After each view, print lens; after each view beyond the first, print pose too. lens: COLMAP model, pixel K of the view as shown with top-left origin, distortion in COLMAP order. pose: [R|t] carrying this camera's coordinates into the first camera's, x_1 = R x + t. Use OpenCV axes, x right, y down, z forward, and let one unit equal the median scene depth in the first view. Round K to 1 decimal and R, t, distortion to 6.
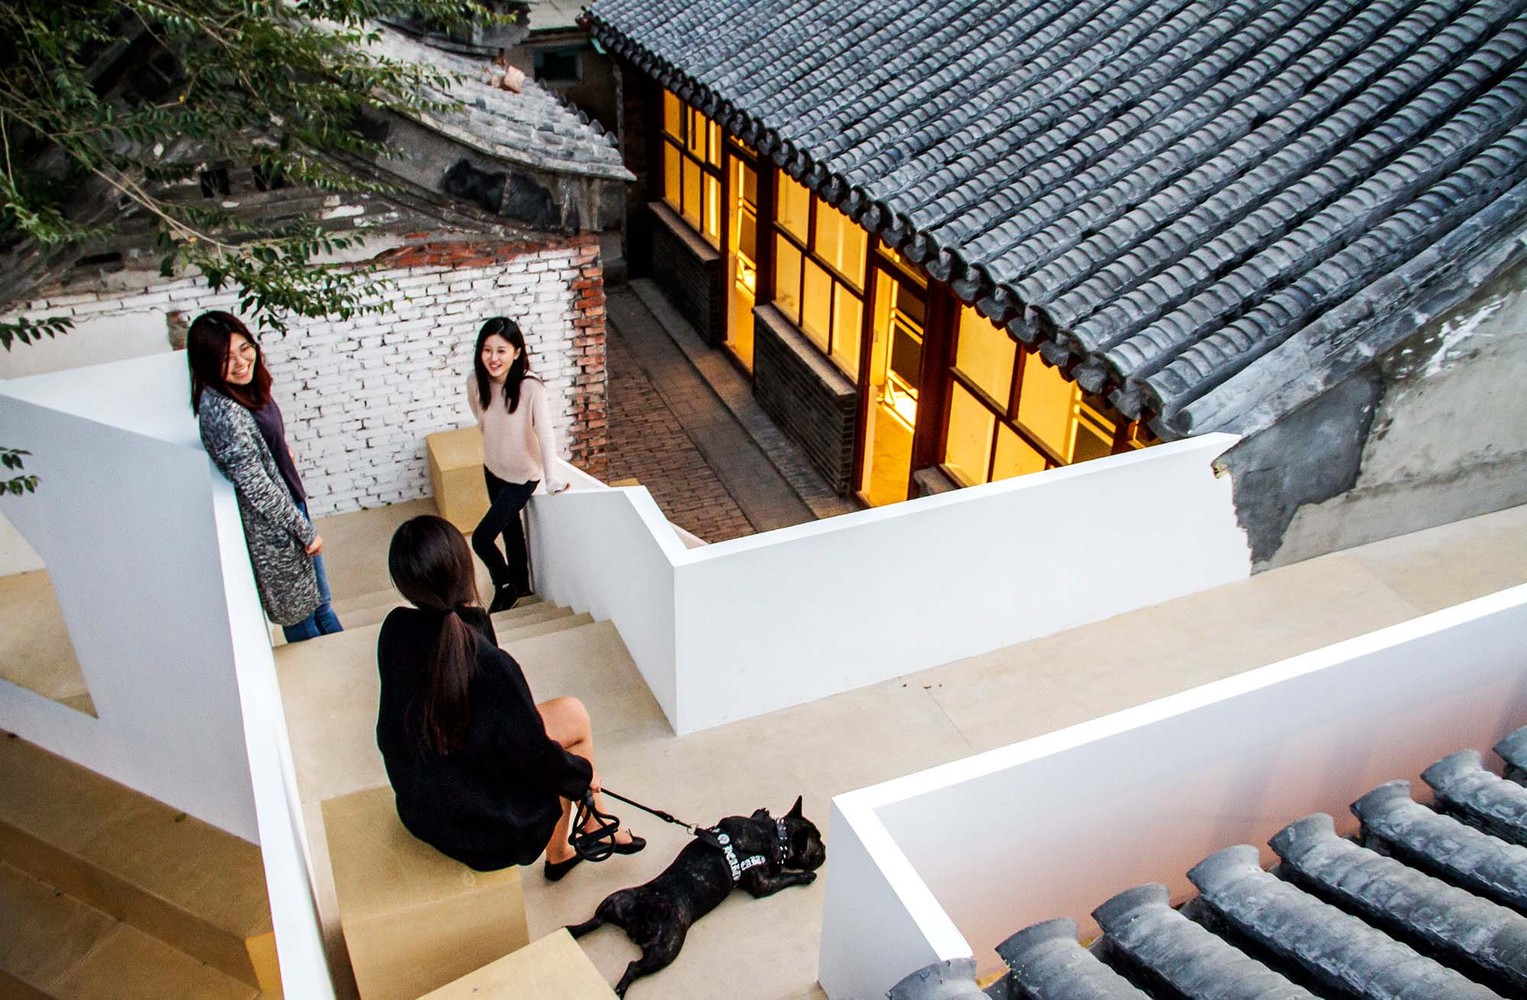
lens RADIAL K [[1473.8, 0, 762.9], [0, 1473.8, 553.1], [0, 0, 1]] dist [-0.095078, 0.012400]
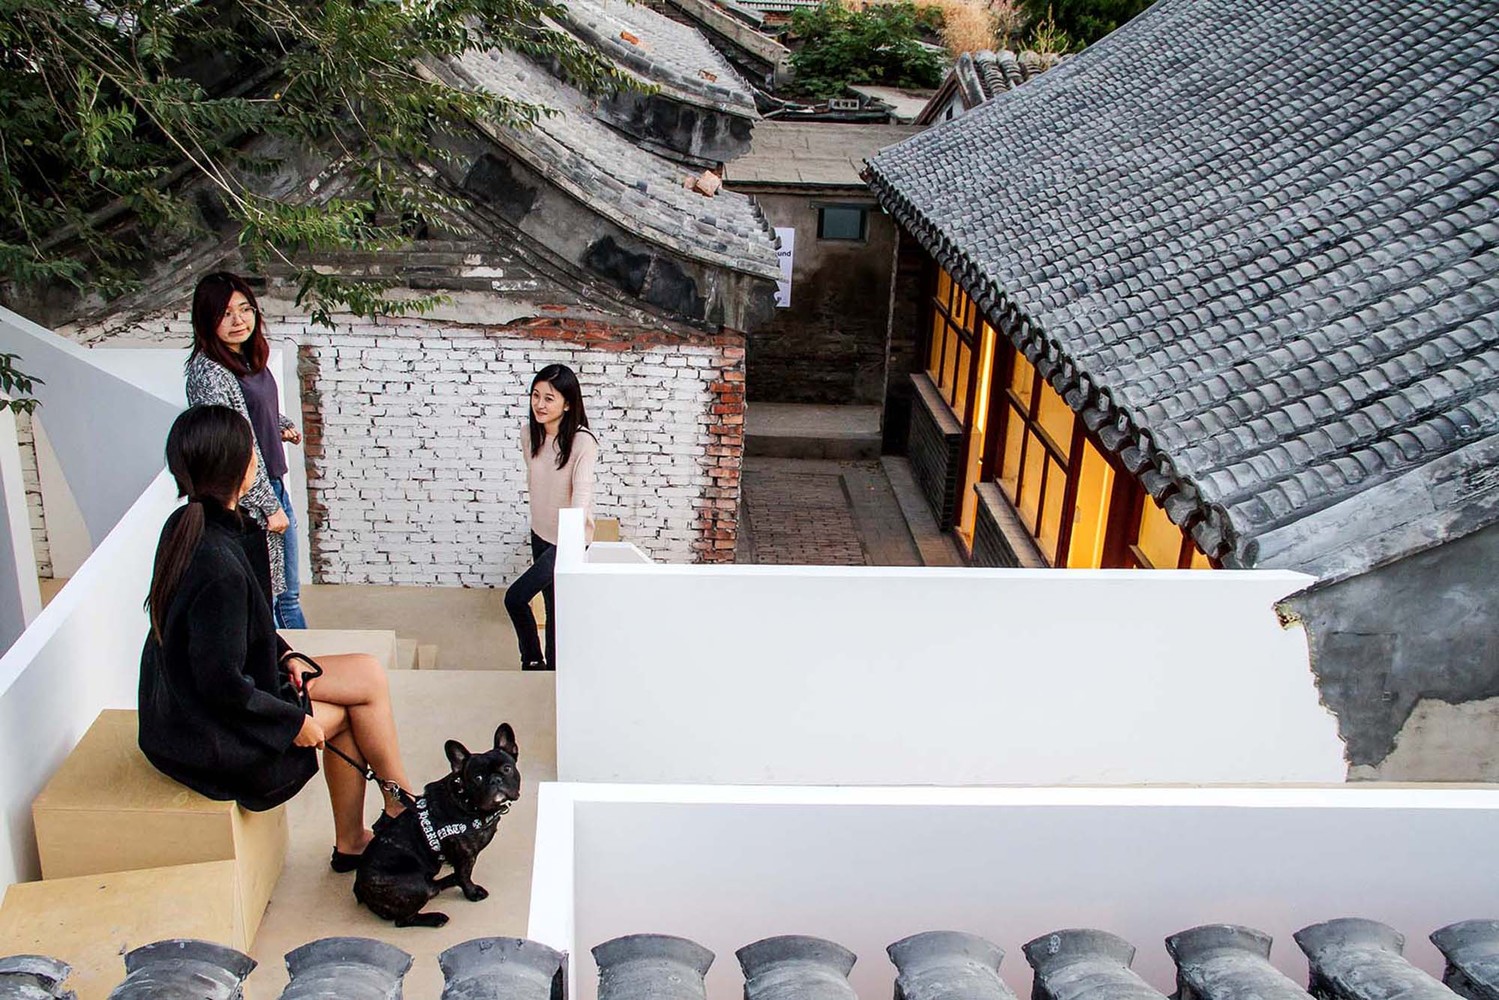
lens RADIAL K [[1569.0, 0, 705.1], [0, 1569.0, 501.1], [0, 0, 1]] dist [-0.072391, 0.121924]
pose [[0.931800, 0.138768, -0.335399, 0.225746], [-0.209733, 0.960004, -0.185483, 0.078826], [0.296246, 0.243178, 0.923636, 0.094658]]
